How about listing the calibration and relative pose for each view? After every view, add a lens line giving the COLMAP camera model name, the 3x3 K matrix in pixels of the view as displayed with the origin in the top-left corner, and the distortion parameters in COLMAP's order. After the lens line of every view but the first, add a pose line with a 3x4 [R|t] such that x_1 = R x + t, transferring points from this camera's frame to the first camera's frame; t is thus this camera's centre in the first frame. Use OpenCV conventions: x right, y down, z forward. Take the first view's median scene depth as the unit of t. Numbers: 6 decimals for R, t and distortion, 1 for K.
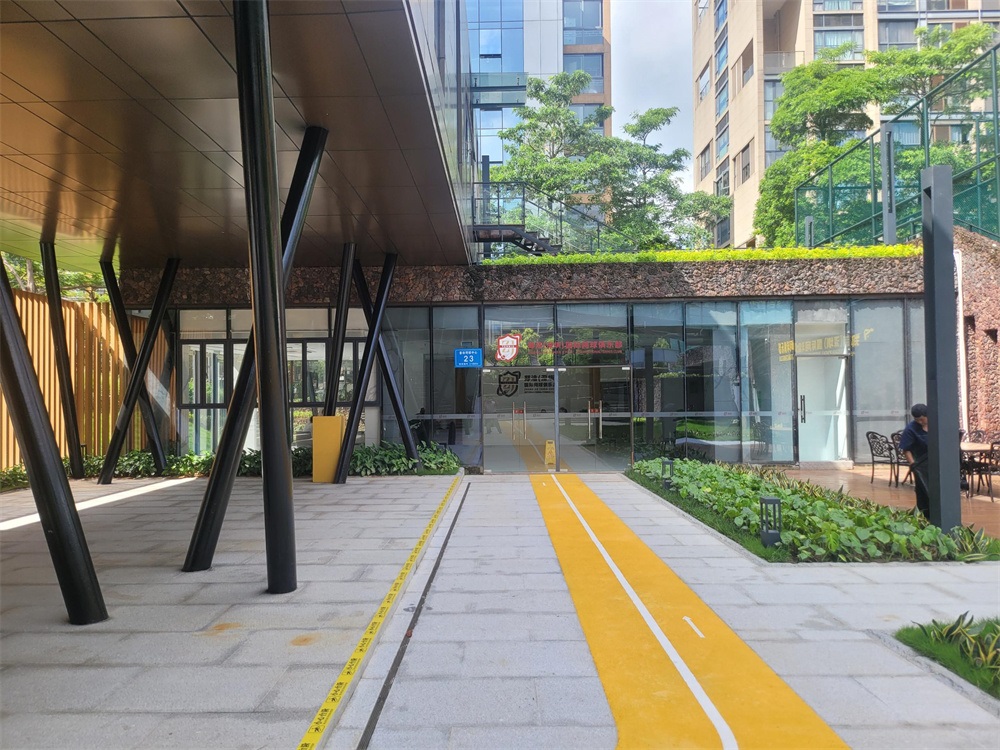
lens RADIAL K [[707.3, 0, 495.3], [0, 707.3, 366.5], [0, 0, 1]] dist [0.083991, -0.082500]
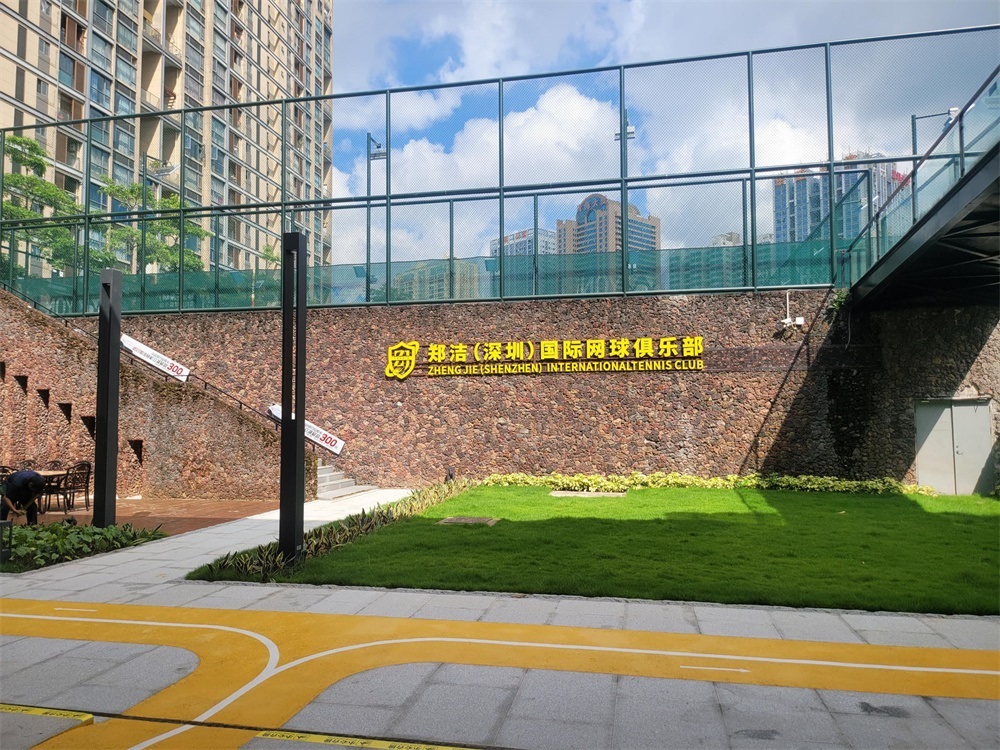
lens RADIAL K [[707.3, 0, 495.3], [0, 707.3, 366.5], [0, 0, 1]] dist [0.083991, -0.082500]
pose [[0.189836, 0.086541, 0.977994, -1.111052], [-0.042326, 0.995903, -0.079910, -0.014580], [-0.980903, -0.026225, 0.192722, -0.010748]]
